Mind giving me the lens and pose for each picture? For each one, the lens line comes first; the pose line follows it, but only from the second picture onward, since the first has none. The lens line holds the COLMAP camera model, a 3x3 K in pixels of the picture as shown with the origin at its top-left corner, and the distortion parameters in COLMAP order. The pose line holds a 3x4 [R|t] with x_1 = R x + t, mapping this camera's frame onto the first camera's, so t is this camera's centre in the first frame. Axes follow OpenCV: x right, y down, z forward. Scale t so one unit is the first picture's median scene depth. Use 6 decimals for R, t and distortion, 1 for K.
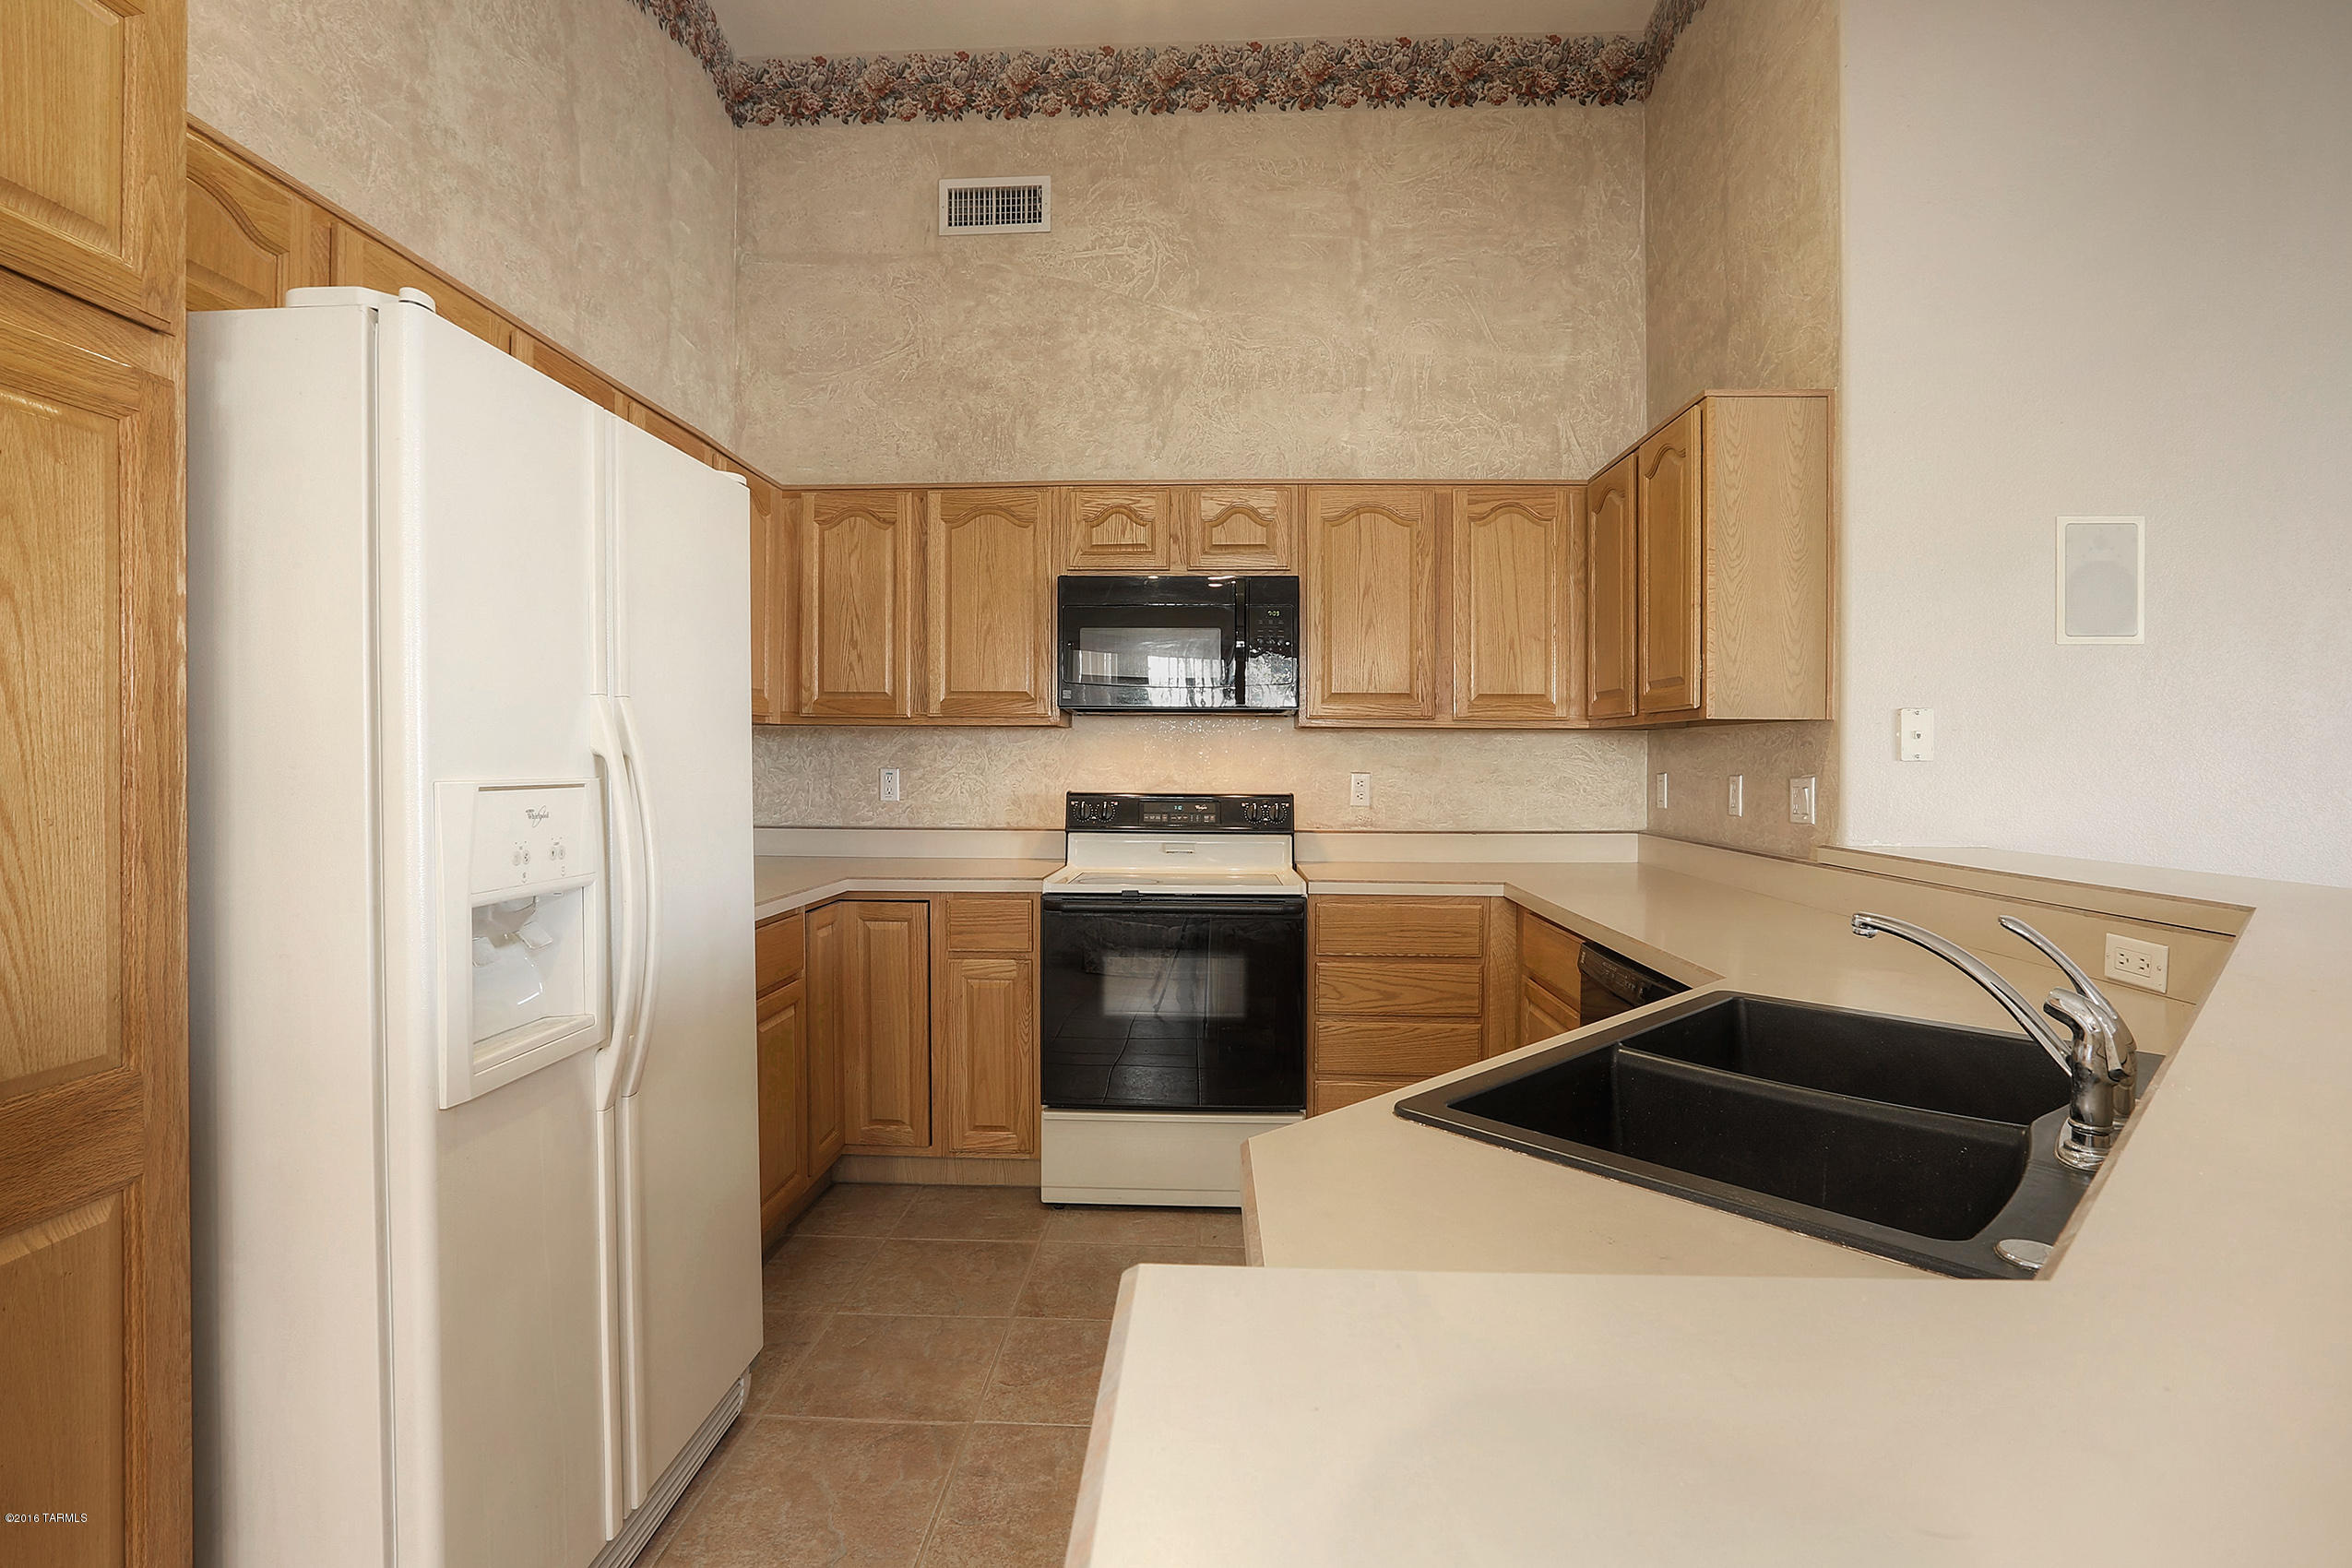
lens RADIAL K [[1105.6, 0, 1167.1], [0, 1105.6, 775.8], [0, 0, 1]] dist [-0.041128, 0.011488]
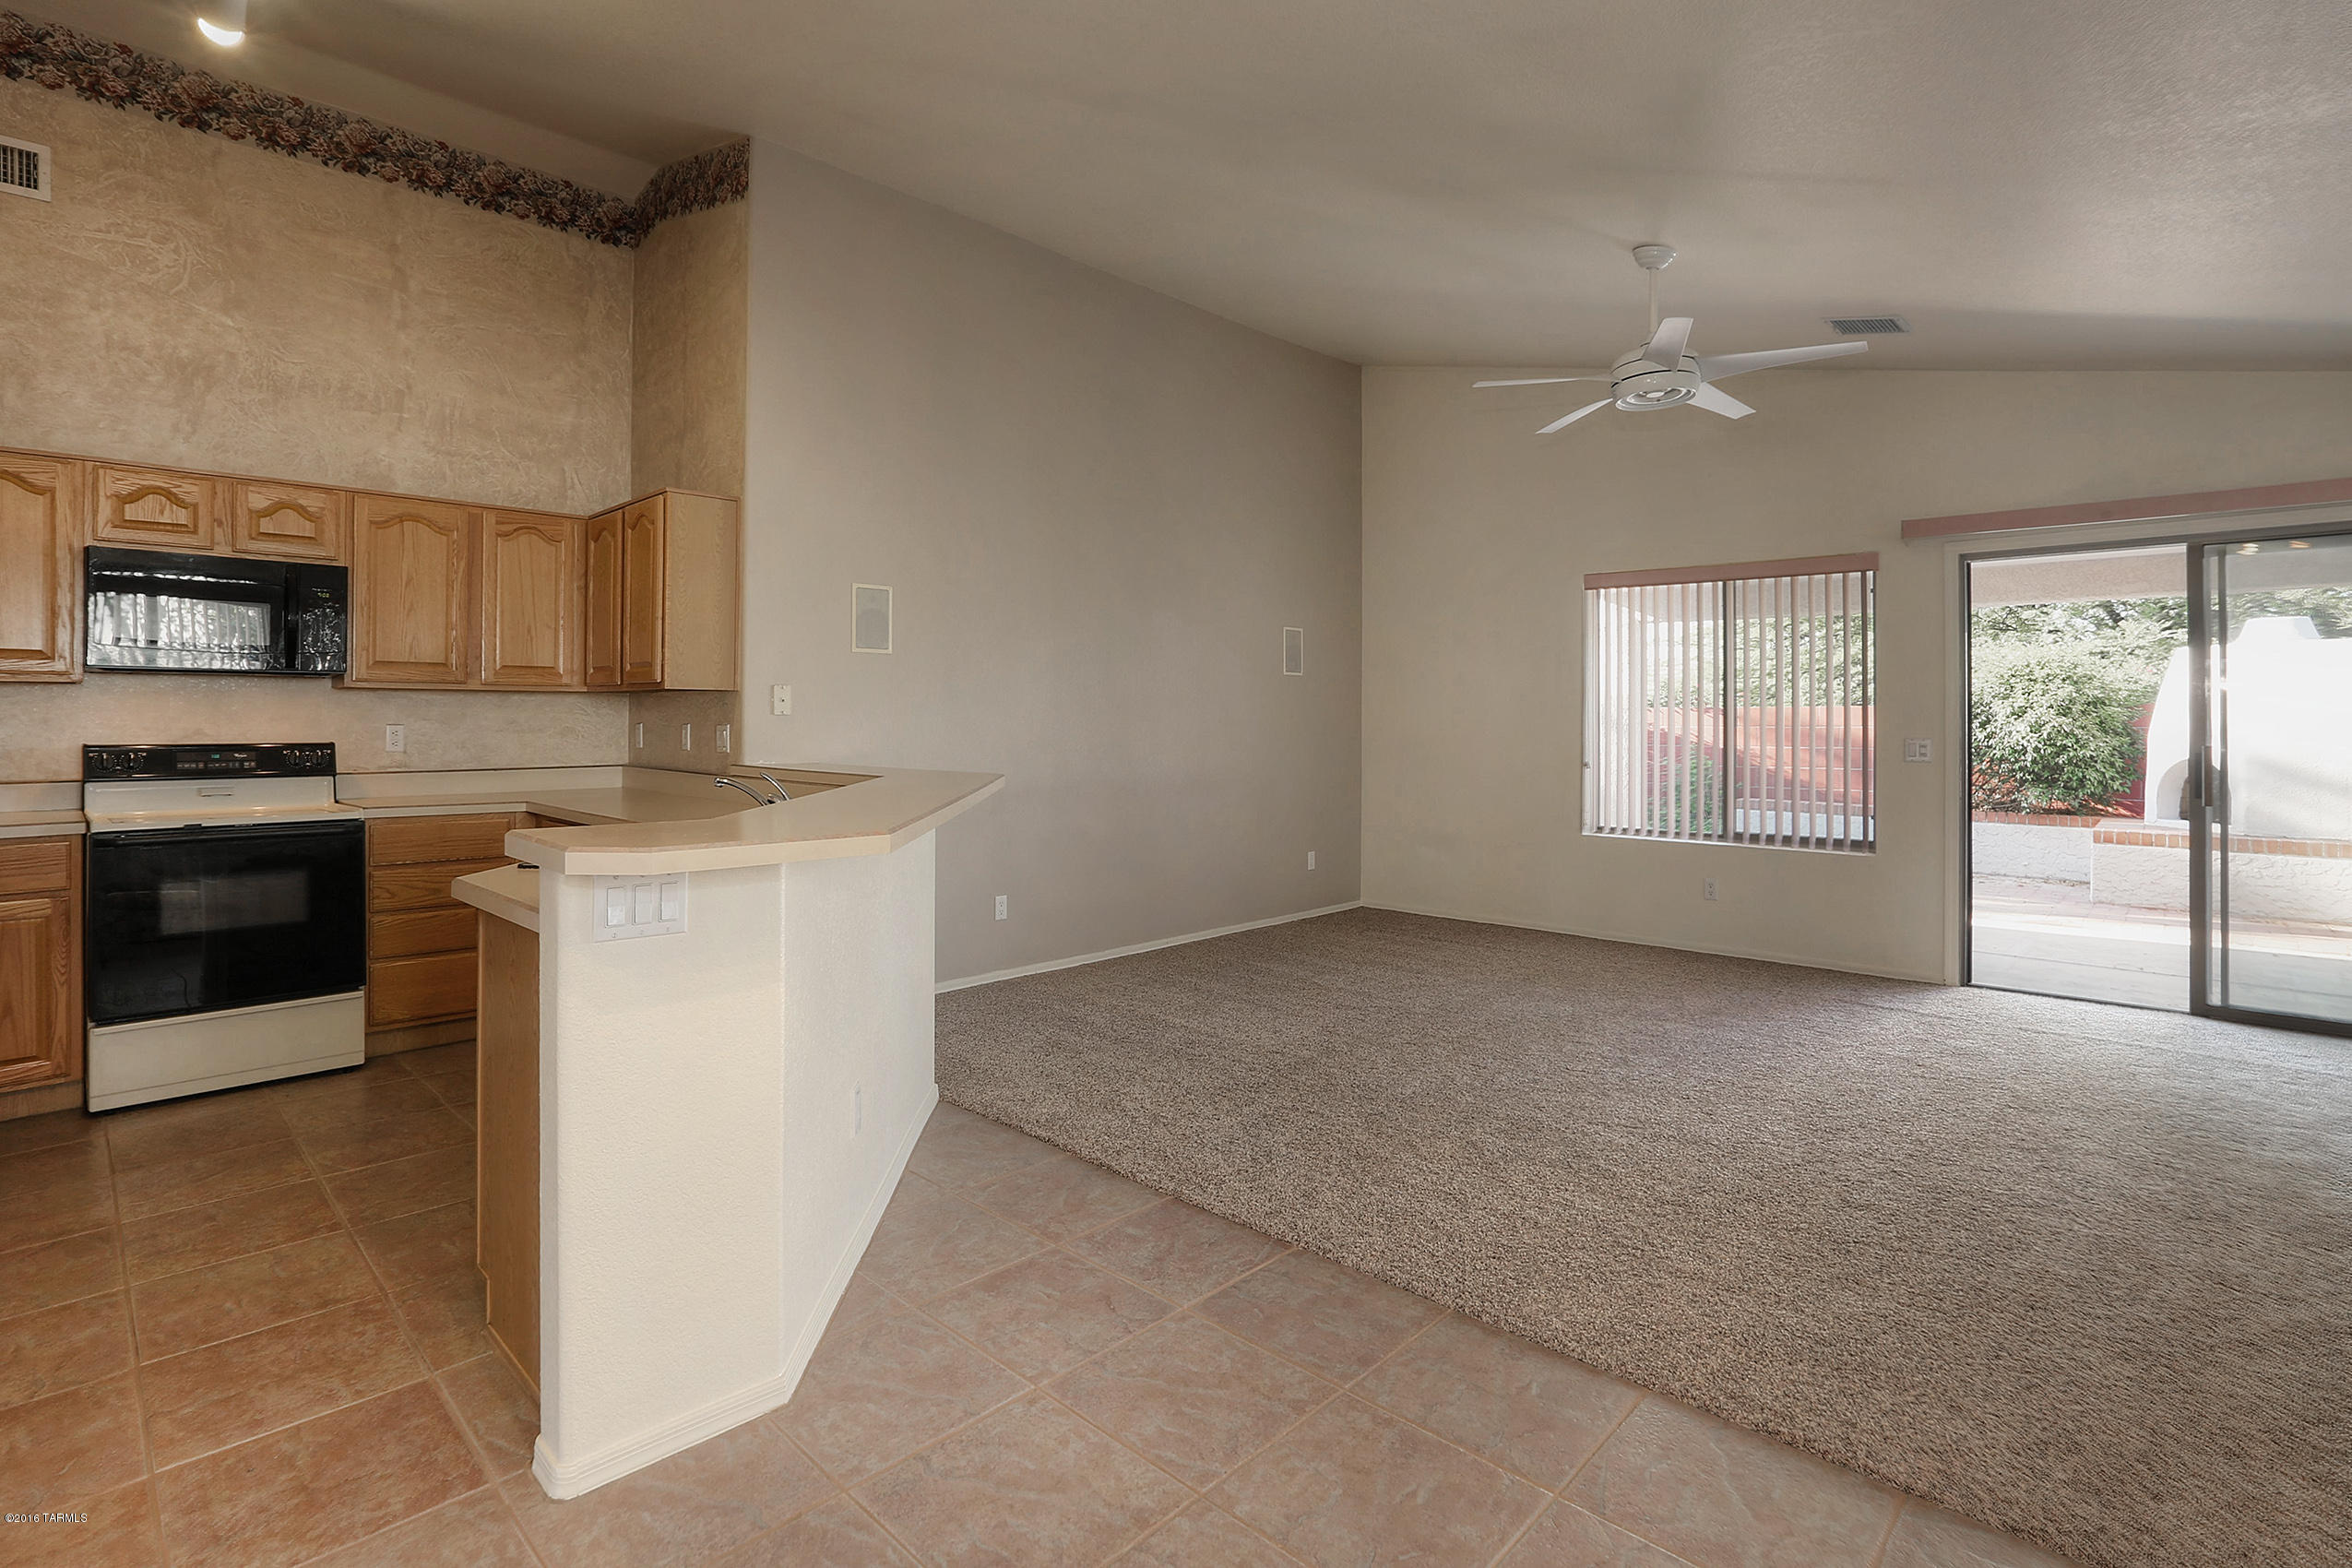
lens RADIAL K [[1105.6, 0, 1159.0], [0, 1105.6, 711.3], [0, 0, 1]] dist [-0.041128, 0.011488]
pose [[0.656037, 0.000692, 0.754729, -0.195139], [0.010315, 0.999898, -0.009883, 0.003574], [-0.754658, 0.014269, 0.655963, -0.473253]]
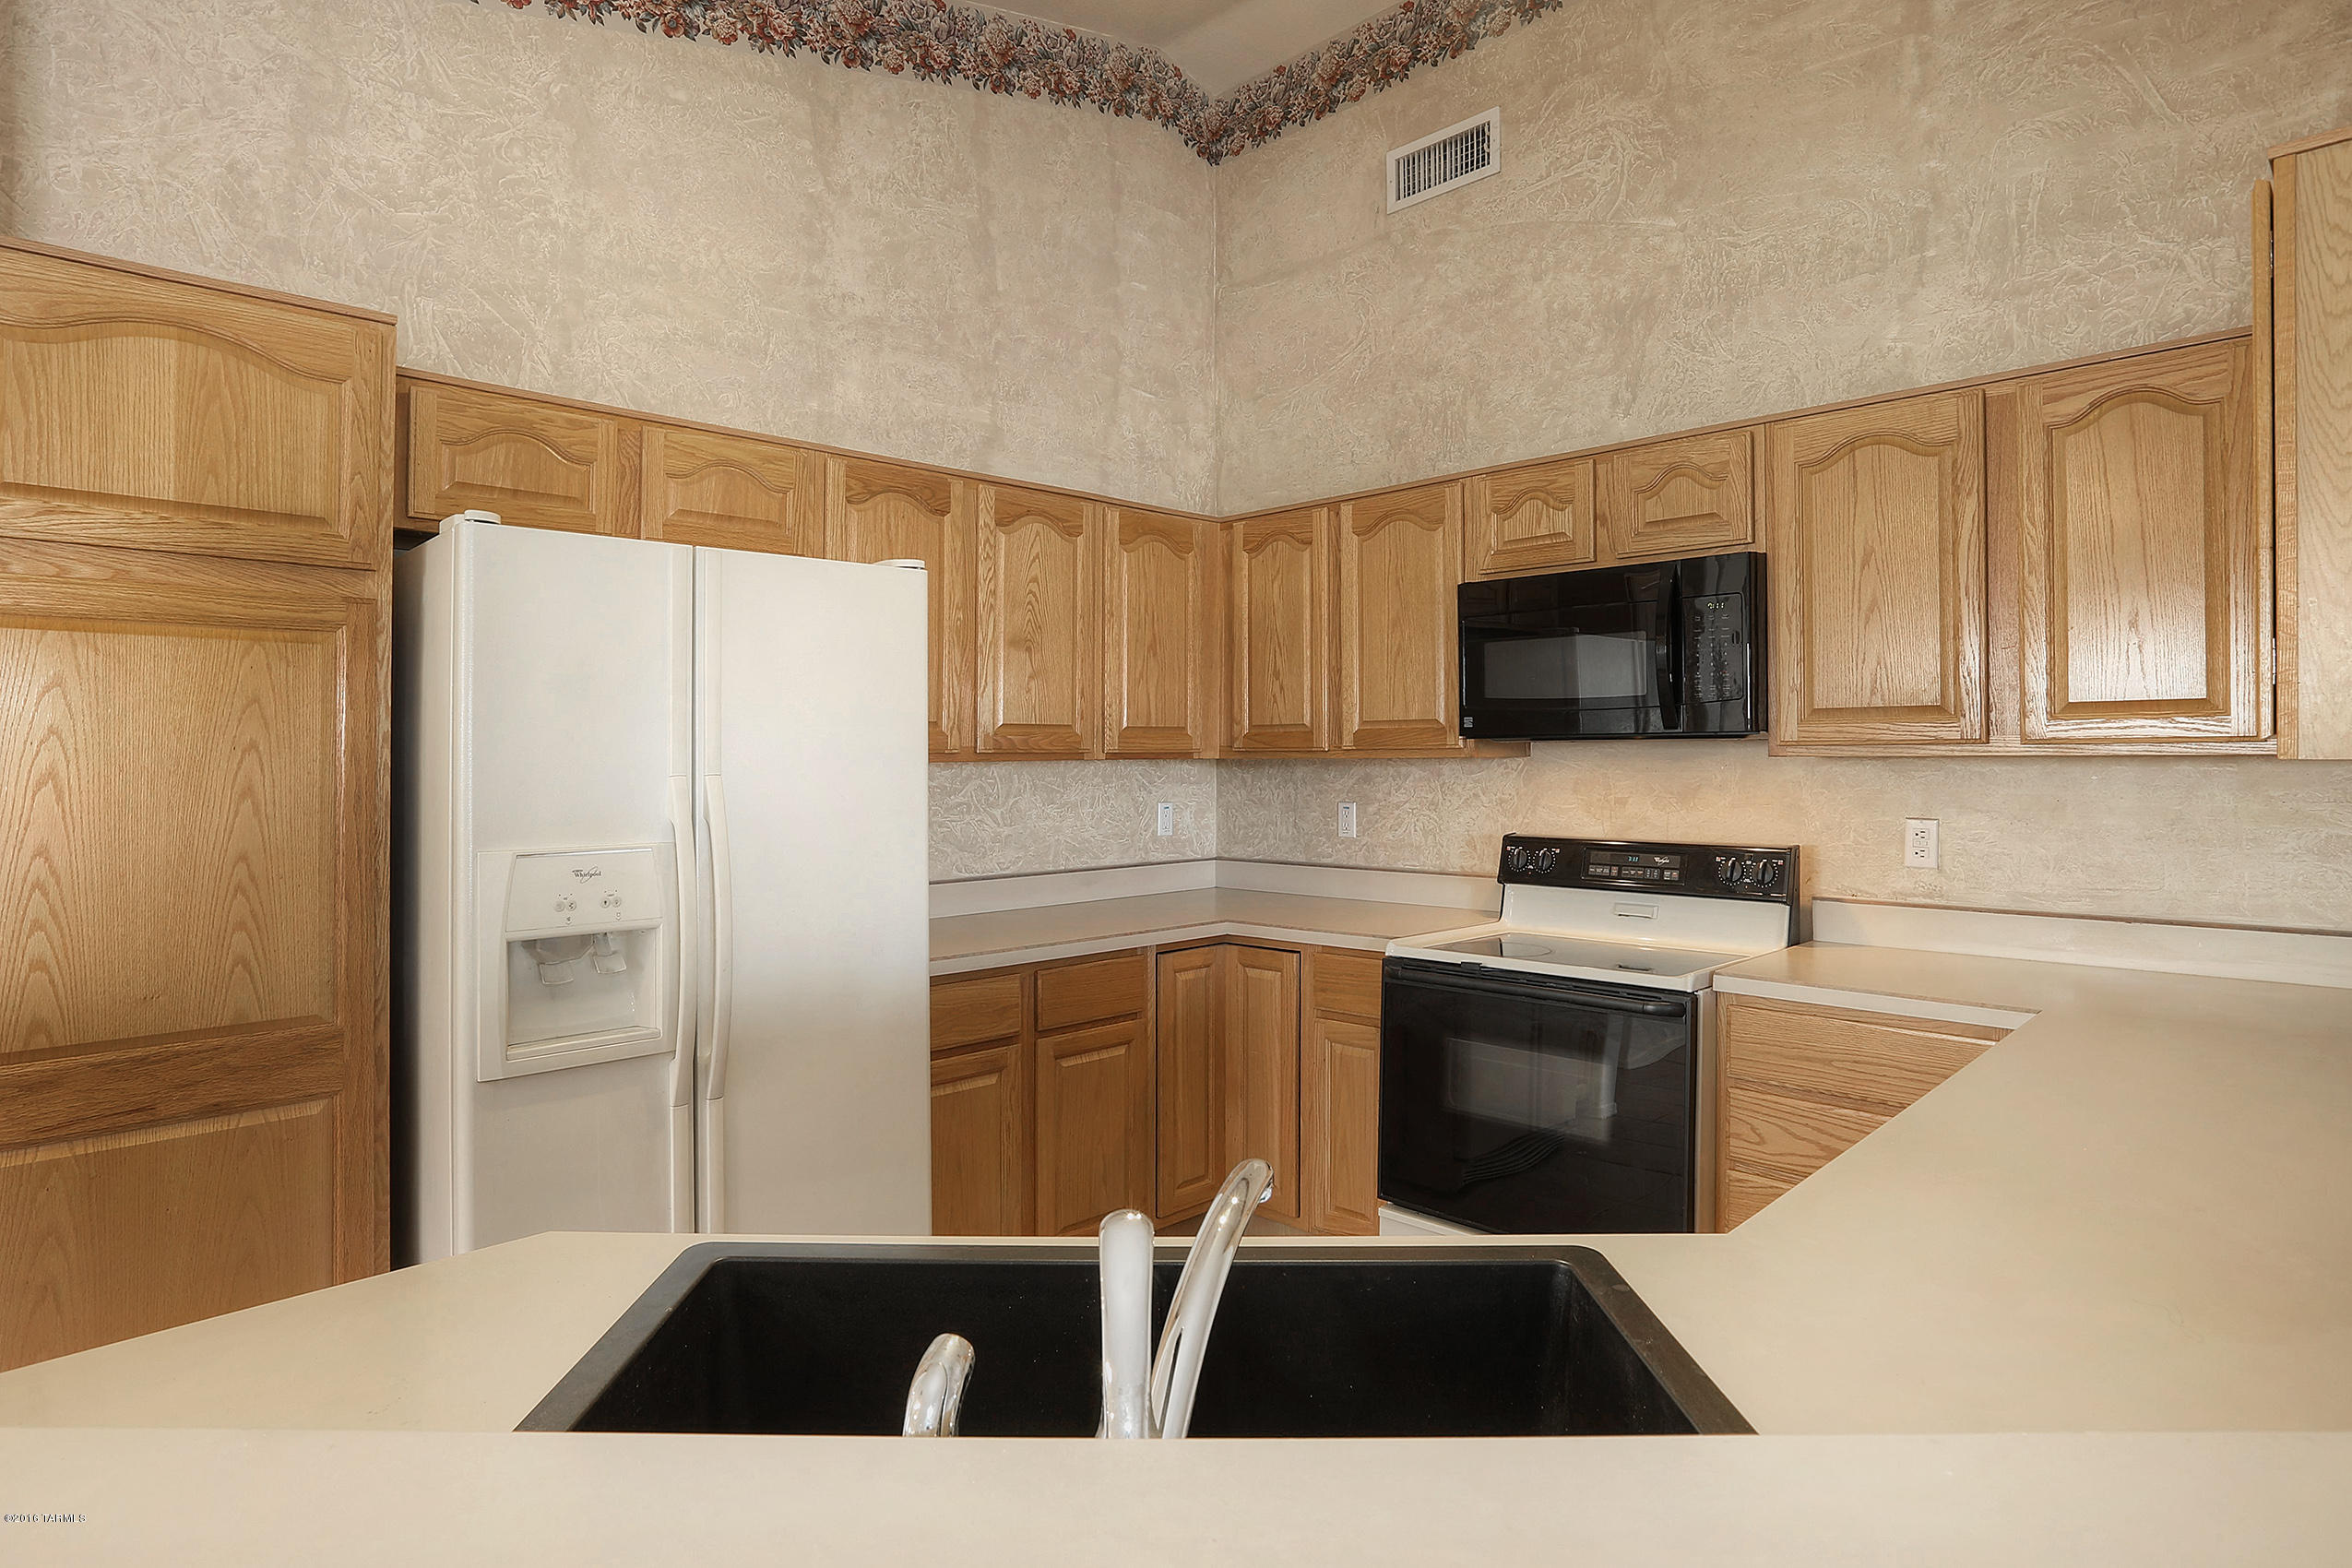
lens RADIAL K [[1237.3, 0, 1157.5], [0, 1237.3, 753.8], [0, 0, 1]] dist [-0.032802, 0.020302]
pose [[0.740238, -0.011111, -0.672253, 0.356285], [-0.000270, 0.999858, -0.016824, -0.032014], [0.672345, 0.012635, 0.740130, 0.132578]]
